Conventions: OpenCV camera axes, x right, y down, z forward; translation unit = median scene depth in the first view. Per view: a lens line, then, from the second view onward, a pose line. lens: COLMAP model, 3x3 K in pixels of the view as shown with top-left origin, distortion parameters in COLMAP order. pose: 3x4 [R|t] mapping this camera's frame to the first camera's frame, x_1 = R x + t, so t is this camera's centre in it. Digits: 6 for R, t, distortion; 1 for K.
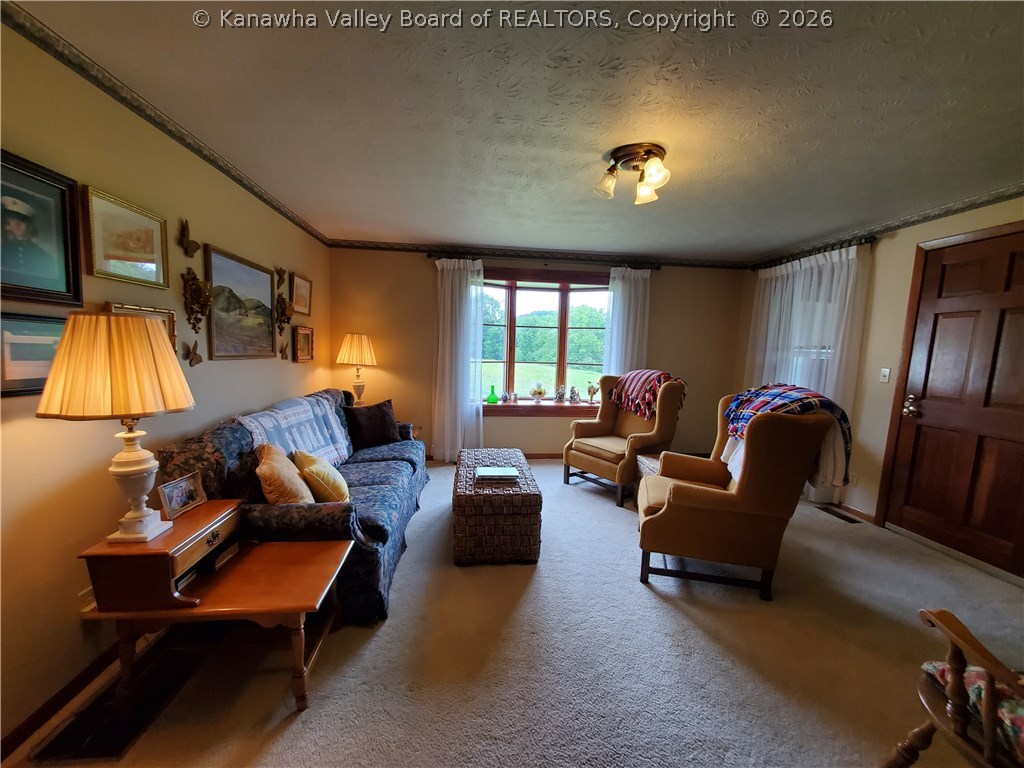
lens RADIAL K [[409.6, 0, 509.8], [0, 409.6, 388.6], [0, 0, 1]] dist [0.012951, -0.000129]
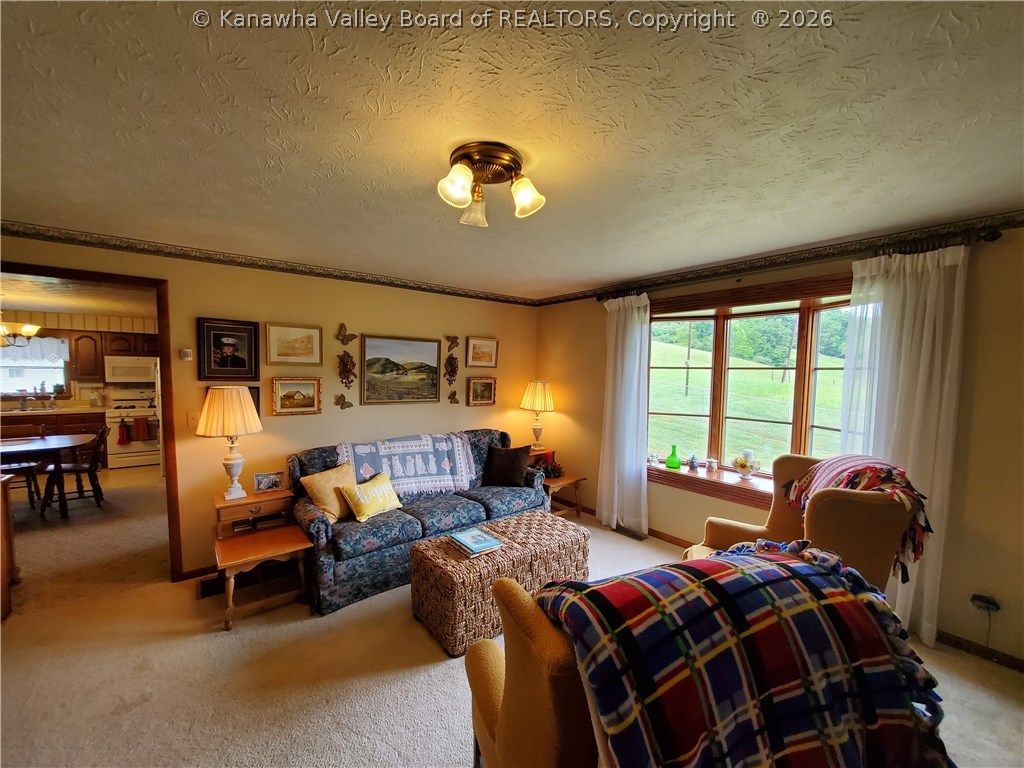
lens RADIAL K [[409.6, 0, 511.8], [0, 409.6, 390.3], [0, 0, 1]] dist [0.012951, -0.000129]
pose [[0.535606, 0.022221, -0.844175, 0.583234], [-0.085058, 0.995990, -0.027749, -0.082793], [0.840173, 0.086666, 0.535348, 0.401540]]
